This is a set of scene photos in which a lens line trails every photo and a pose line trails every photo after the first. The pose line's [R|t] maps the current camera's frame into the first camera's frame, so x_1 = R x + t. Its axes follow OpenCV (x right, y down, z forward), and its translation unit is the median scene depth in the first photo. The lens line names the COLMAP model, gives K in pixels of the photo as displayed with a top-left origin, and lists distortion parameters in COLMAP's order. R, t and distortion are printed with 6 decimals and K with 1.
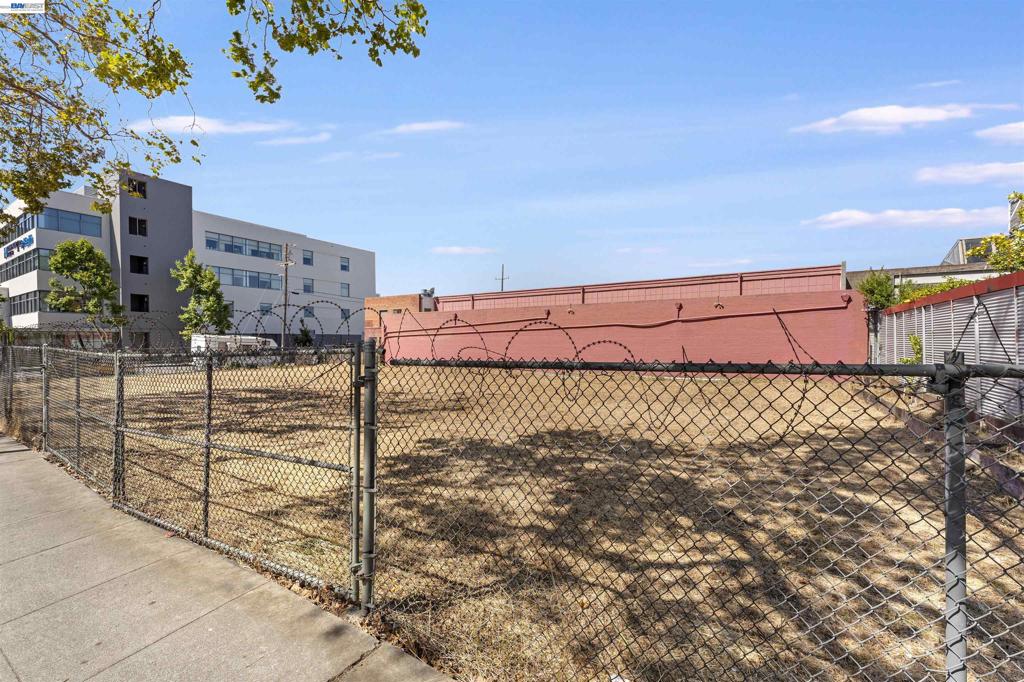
lens RADIAL K [[424.1, 0, 512.0], [0, 424.1, 341.0], [0, 0, 1]] dist [0.000956, 0.000198]
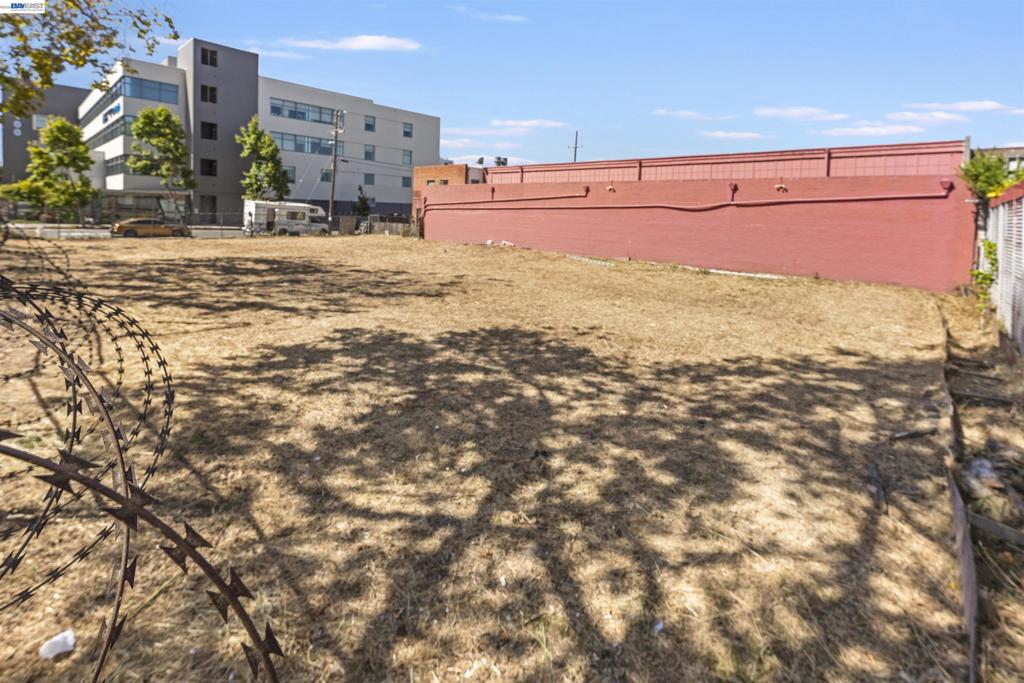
lens RADIAL K [[462.5, 0, 531.9], [0, 462.5, 226.4], [0, 0, 1]] dist [-0.009059, -0.000074]
pose [[0.983949, 0.044098, -0.172913, 0.116042], [-0.038998, 0.998701, 0.032787, -0.014115], [0.174134, -0.025518, 0.984391, 0.019622]]
